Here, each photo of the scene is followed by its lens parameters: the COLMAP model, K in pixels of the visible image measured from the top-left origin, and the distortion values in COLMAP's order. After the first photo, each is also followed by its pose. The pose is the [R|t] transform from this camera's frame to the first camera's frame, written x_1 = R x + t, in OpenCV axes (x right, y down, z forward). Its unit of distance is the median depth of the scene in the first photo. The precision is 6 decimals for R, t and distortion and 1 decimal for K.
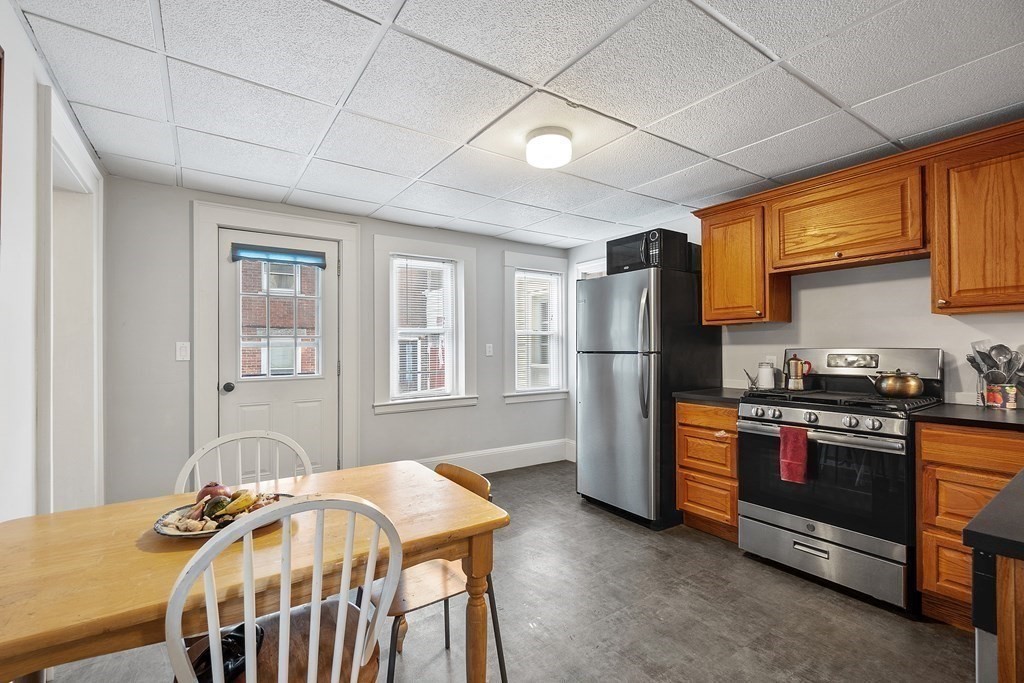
lens RADIAL K [[444.6, 0, 508.1], [0, 444.6, 348.8], [0, 0, 1]] dist [-0.001981, -0.000207]
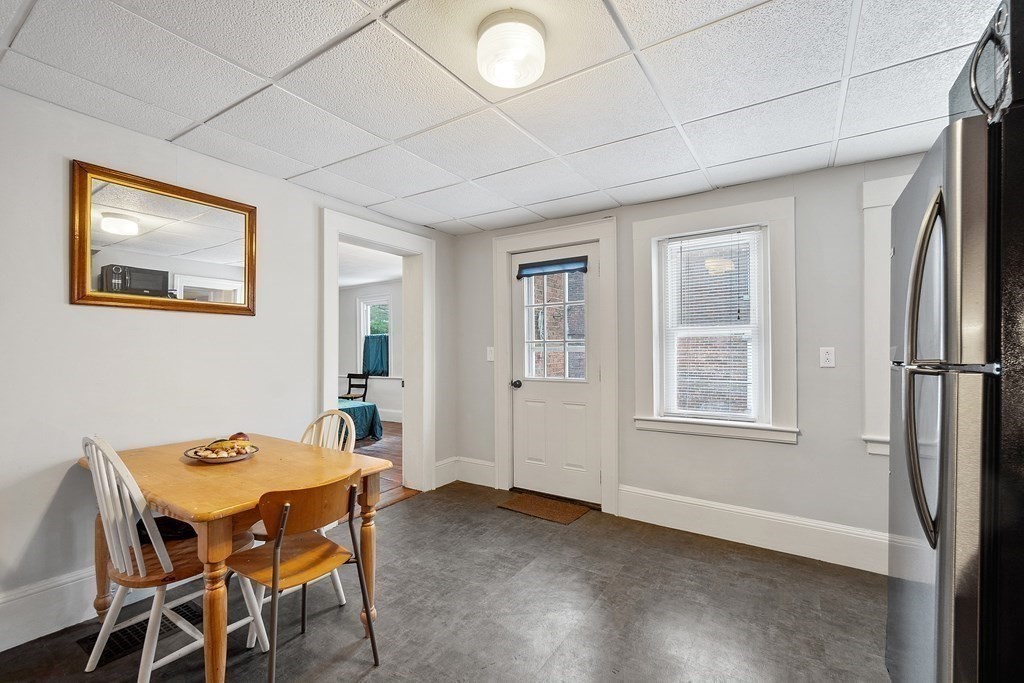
lens RADIAL K [[444.6, 0, 508.1], [0, 444.6, 348.8], [0, 0, 1]] dist [-0.001981, -0.000207]
pose [[0.376506, -0.002247, -0.926411, 0.437152], [-0.009390, 0.999936, -0.006242, -0.001293], [0.926367, 0.011049, 0.376461, 0.467120]]
